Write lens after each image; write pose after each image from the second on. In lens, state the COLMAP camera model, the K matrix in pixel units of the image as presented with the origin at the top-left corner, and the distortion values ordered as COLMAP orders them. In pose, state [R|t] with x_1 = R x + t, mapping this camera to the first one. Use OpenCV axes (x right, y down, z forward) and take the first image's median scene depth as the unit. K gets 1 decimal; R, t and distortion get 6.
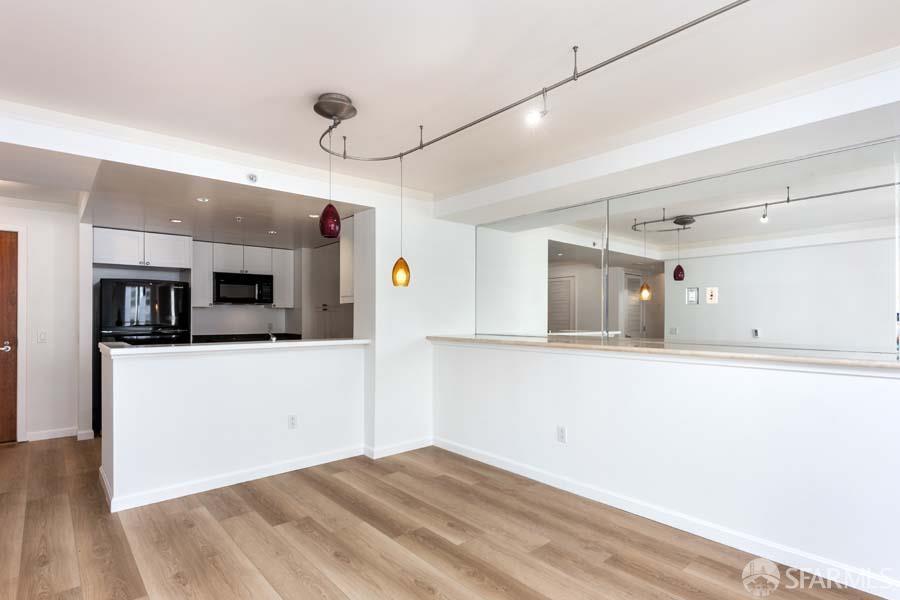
lens RADIAL K [[466.0, 0, 451.2], [0, 466.0, 312.7], [0, 0, 1]] dist [0.002954, 0.000160]
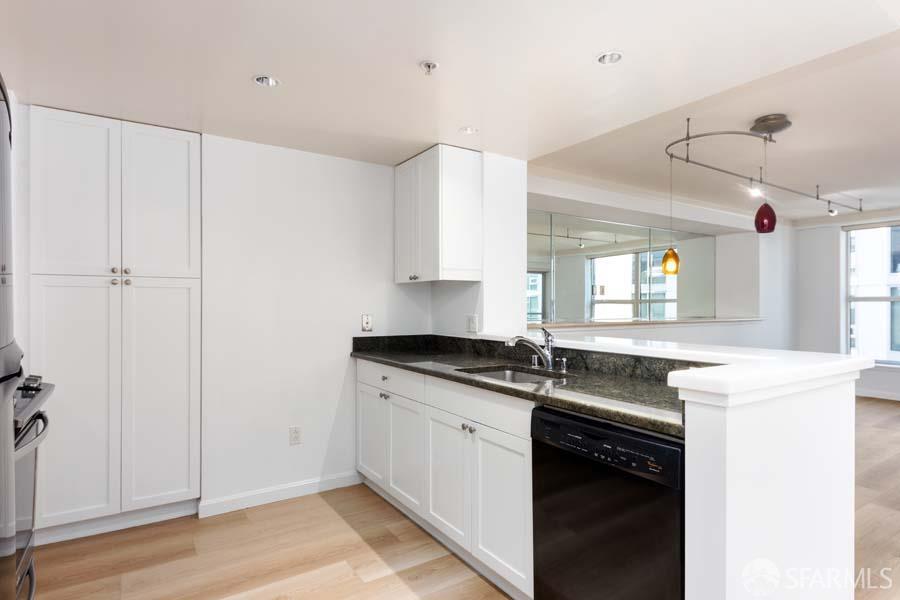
lens RADIAL K [[493.7, 0, 451.4], [0, 493.7, 297.4], [0, 0, 1]] dist [0.017020, 0.000392]
pose [[0.123216, 0.021382, 0.992149, -0.876180], [-0.006916, 0.999762, -0.020687, 0.017761], [-0.992356, -0.004312, 0.123335, 0.900167]]
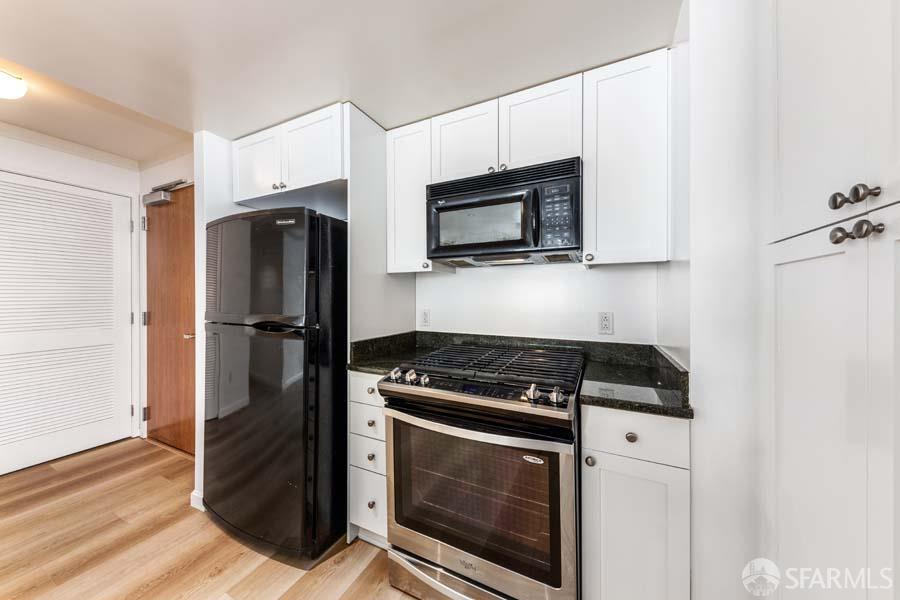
lens RADIAL K [[307.0, 0, 448.5], [0, 307.0, 302.0], [0, 0, 1]] dist [0.000825, -0.000290]
pose [[0.397138, 0.005815, -0.917741, -0.325939], [0.004143, 0.999958, 0.008129, 0.015298], [0.917750, -0.007031, 0.397097, 1.161282]]
